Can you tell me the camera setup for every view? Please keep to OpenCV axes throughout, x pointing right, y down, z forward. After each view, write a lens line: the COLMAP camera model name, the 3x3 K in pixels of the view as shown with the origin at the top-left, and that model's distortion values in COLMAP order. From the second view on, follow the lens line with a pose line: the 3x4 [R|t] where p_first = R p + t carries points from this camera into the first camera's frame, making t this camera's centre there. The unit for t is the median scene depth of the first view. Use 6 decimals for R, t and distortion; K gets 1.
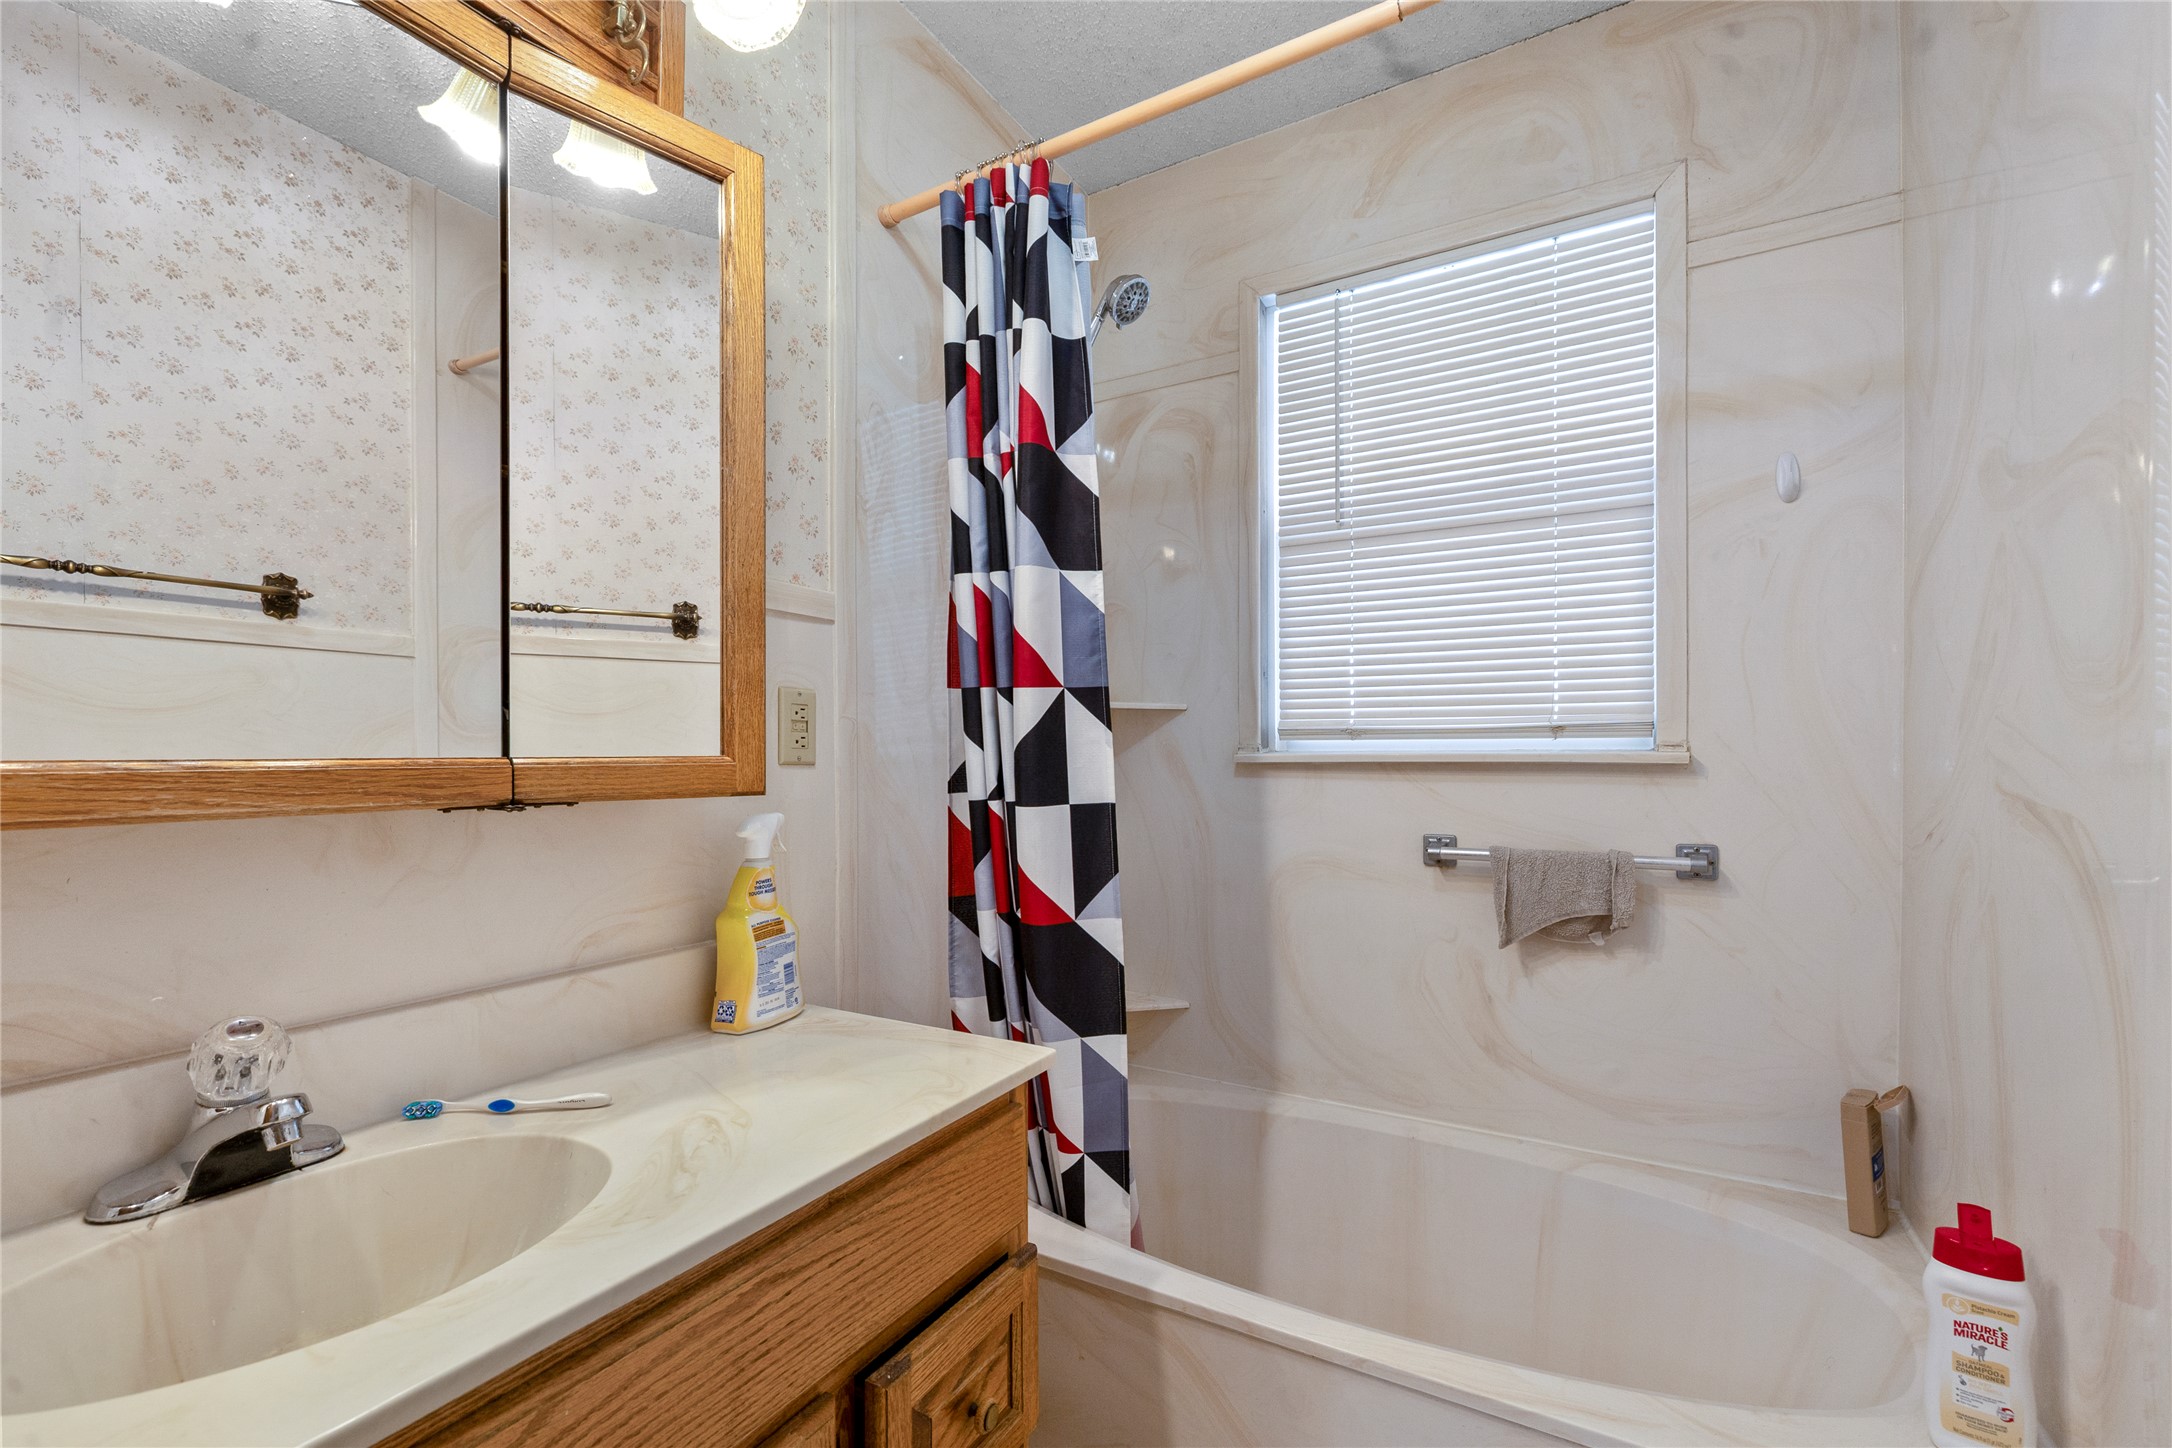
lens RADIAL K [[917.0, 0, 1096.0], [0, 917.0, 756.2], [0, 0, 1]] dist [-0.001447, 0.000063]
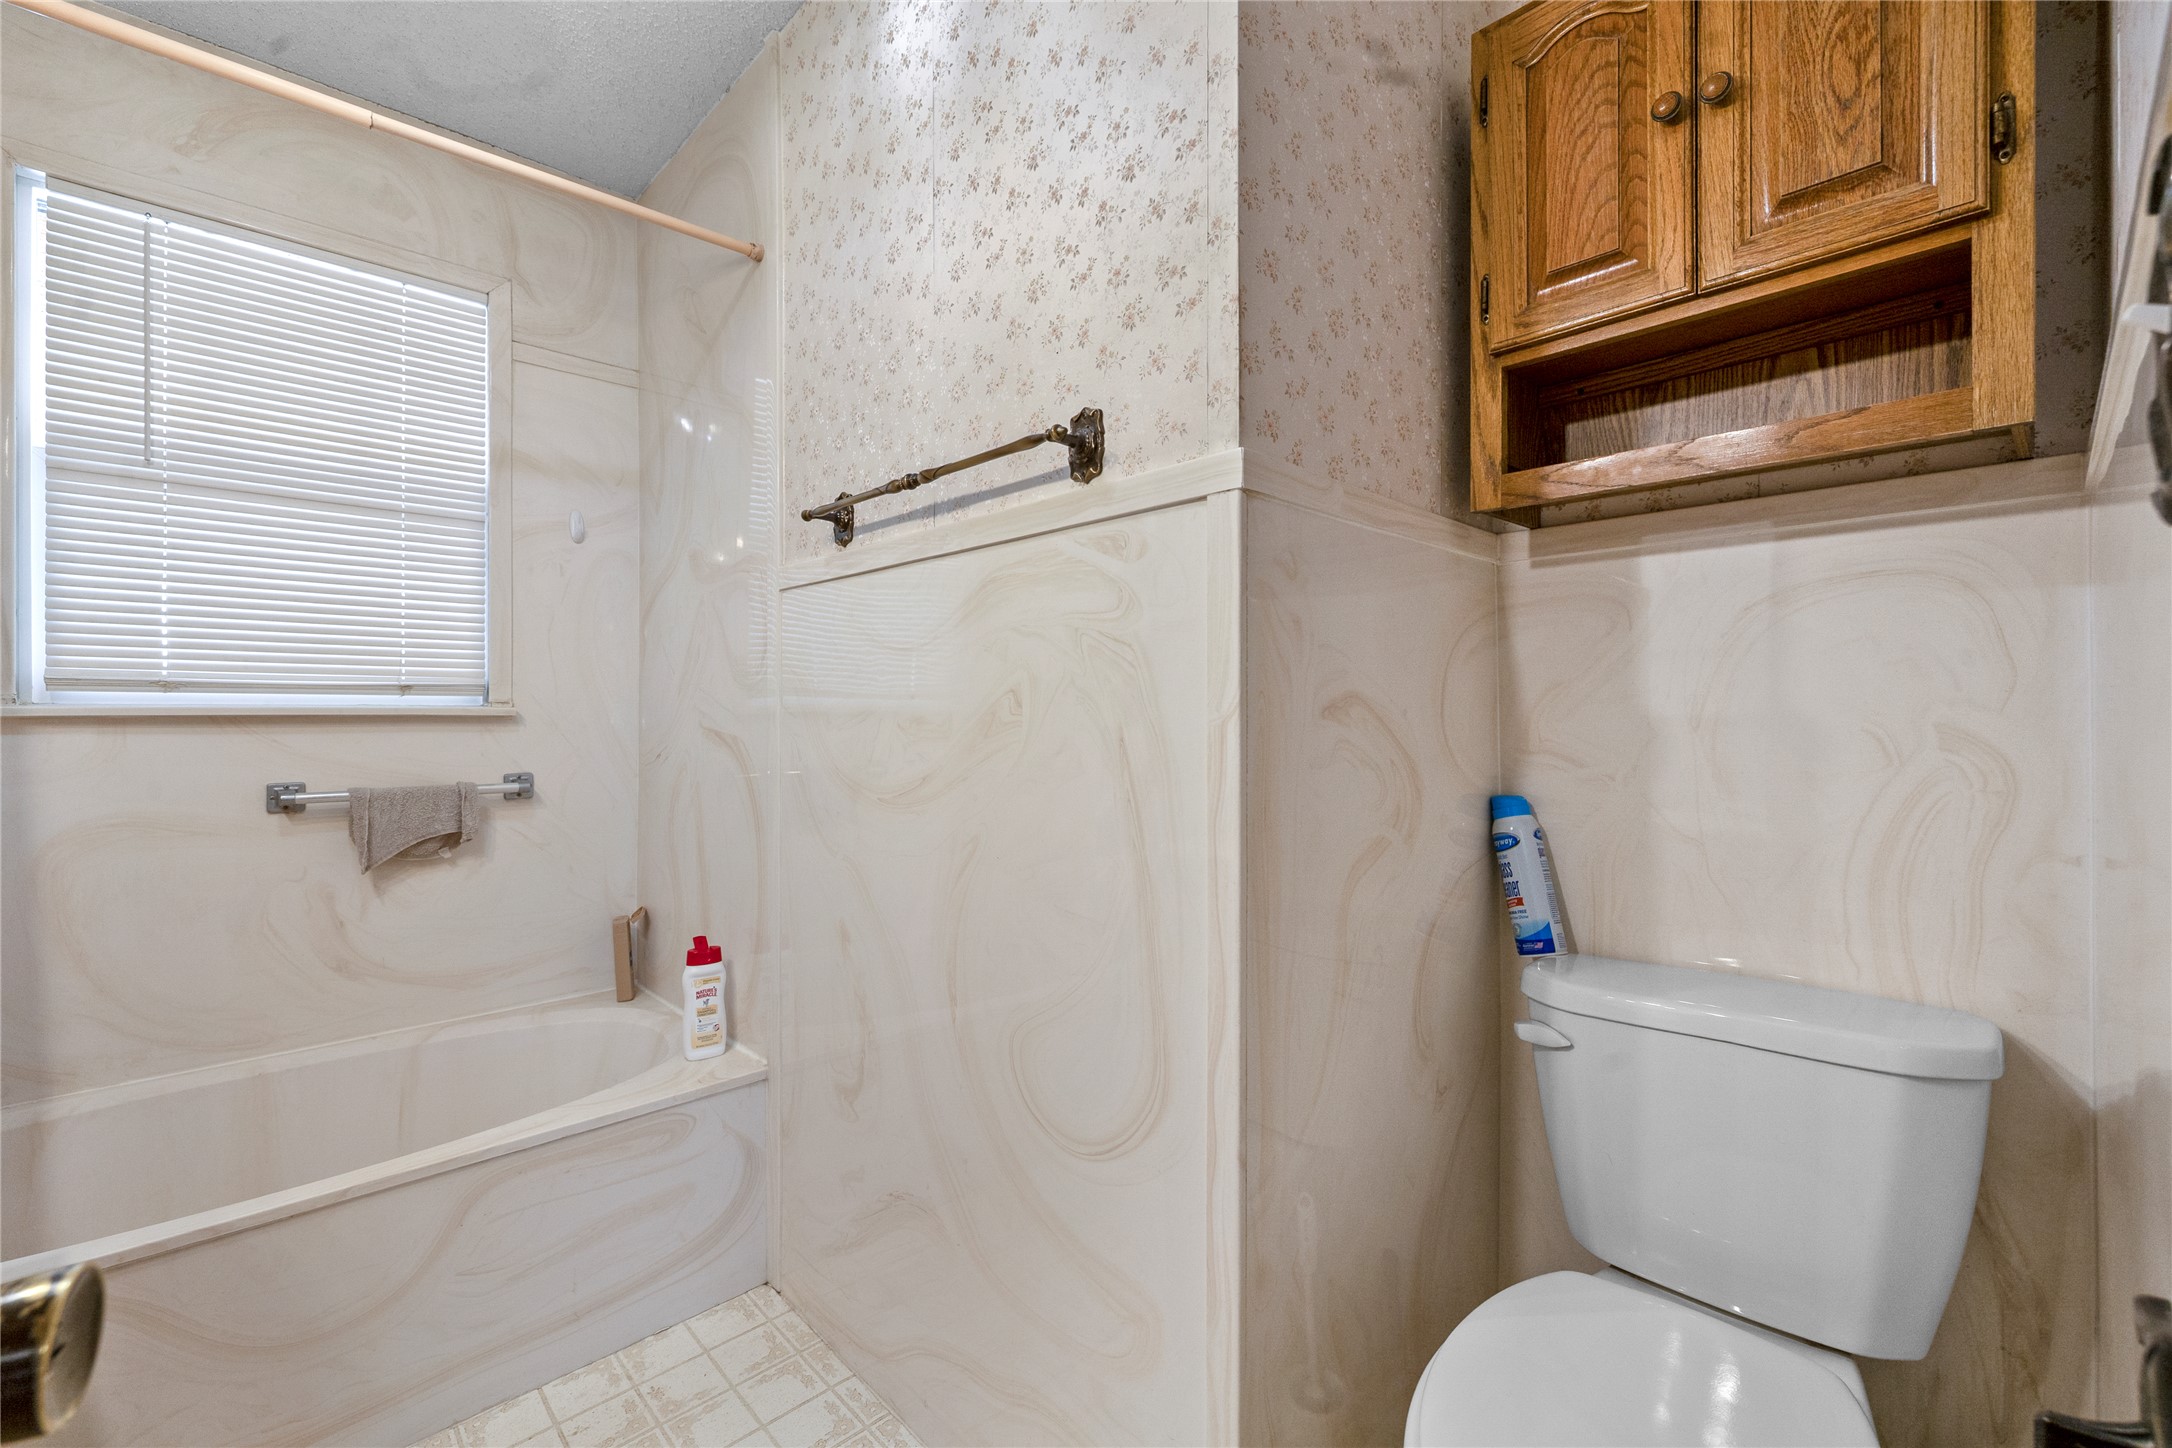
lens RADIAL K [[917.0, 0, 1087.3], [0, 917.0, 717.9], [0, 0, 1]] dist [-0.001447, 0.000063]
pose [[0.281665, -0.002503, 0.959510, -0.426797], [0.000747, 0.999997, 0.002389, 0.008434], [-0.959513, 0.000044, 0.281666, -0.219698]]
